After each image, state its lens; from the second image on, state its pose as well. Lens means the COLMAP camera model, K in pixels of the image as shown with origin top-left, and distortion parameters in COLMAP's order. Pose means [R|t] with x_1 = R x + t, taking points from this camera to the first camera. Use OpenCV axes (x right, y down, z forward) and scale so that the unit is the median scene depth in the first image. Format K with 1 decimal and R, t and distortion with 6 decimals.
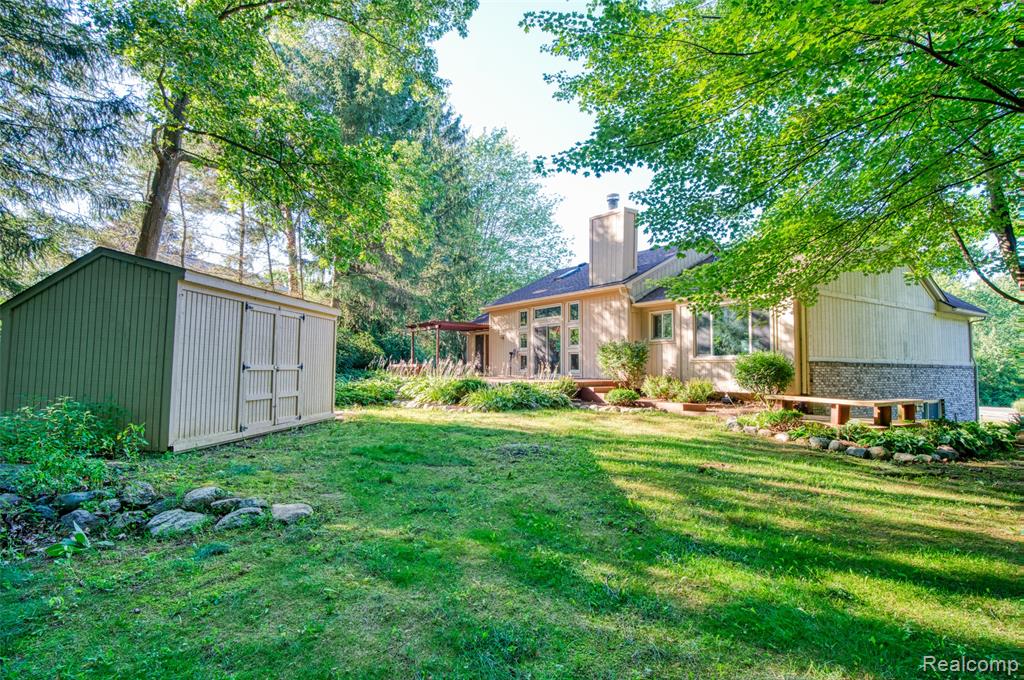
lens RADIAL K [[561.6, 0, 511.0], [0, 561.6, 369.8], [0, 0, 1]] dist [-0.040856, 0.000153]
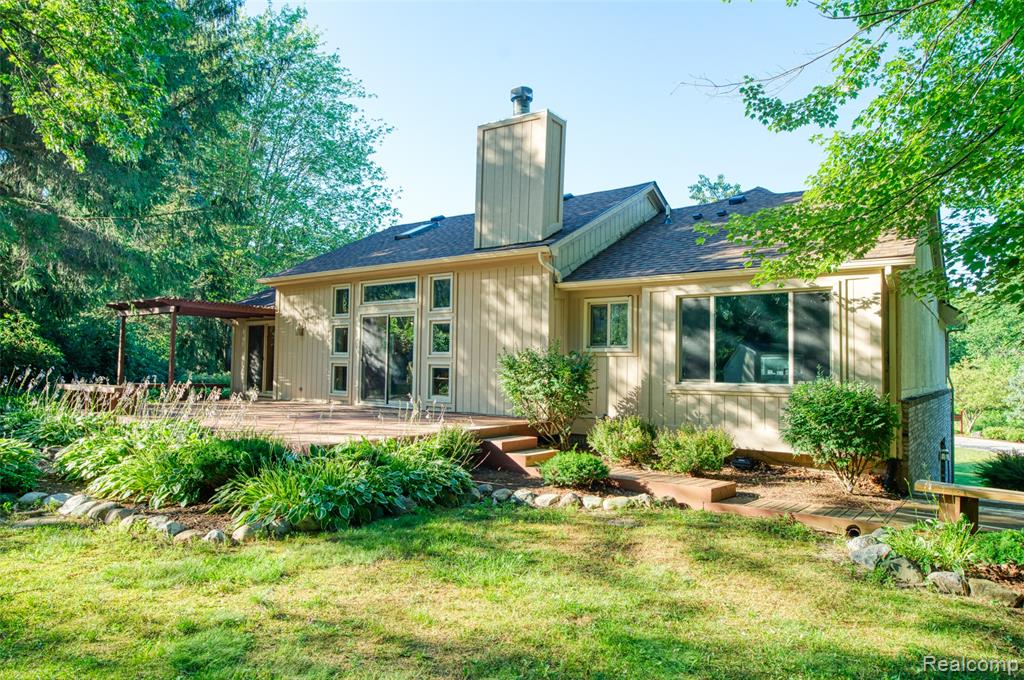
lens RADIAL K [[612.2, 0, 512.0], [0, 612.2, 340.0], [0, 0, 1]] dist [-0.002478, 0.001342]
pose [[0.938290, 0.020981, 0.345212, -0.035641], [-0.009298, 0.999328, -0.035463, -0.037874], [-0.345724, 0.030065, 0.937854, 0.433215]]
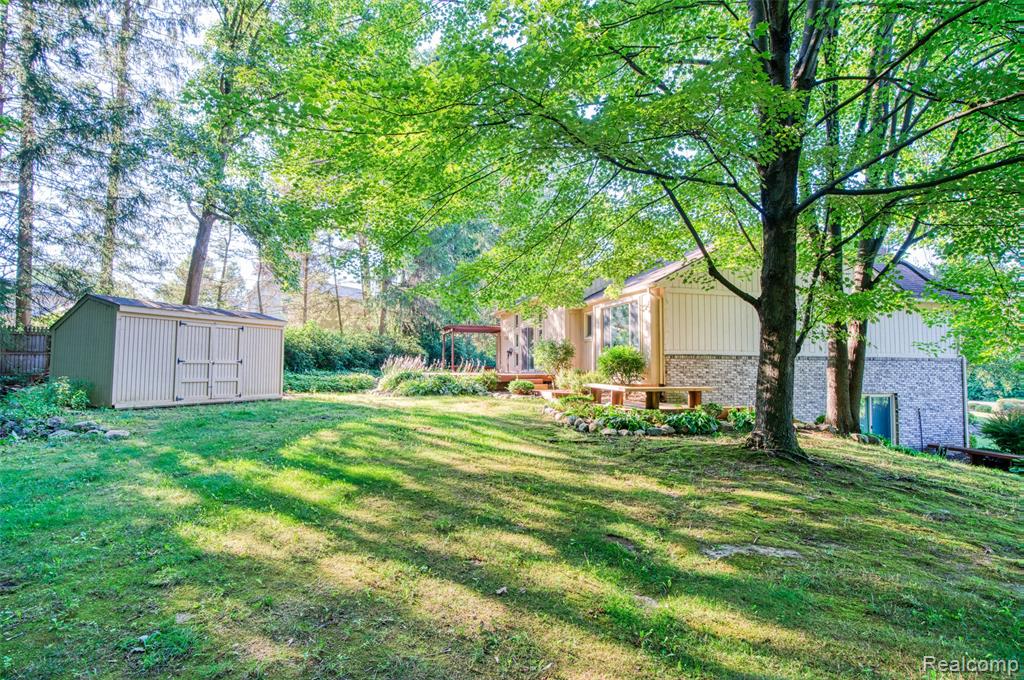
lens RADIAL K [[561.6, 0, 511.0], [0, 561.6, 369.8], [0, 0, 1]] dist [-0.040856, 0.000153]
pose [[0.957574, -0.003854, -0.288161, 0.418393], [0.003091, 0.999990, -0.003102, 0.013354], [0.288171, 0.002080, 0.957577, -0.119417]]
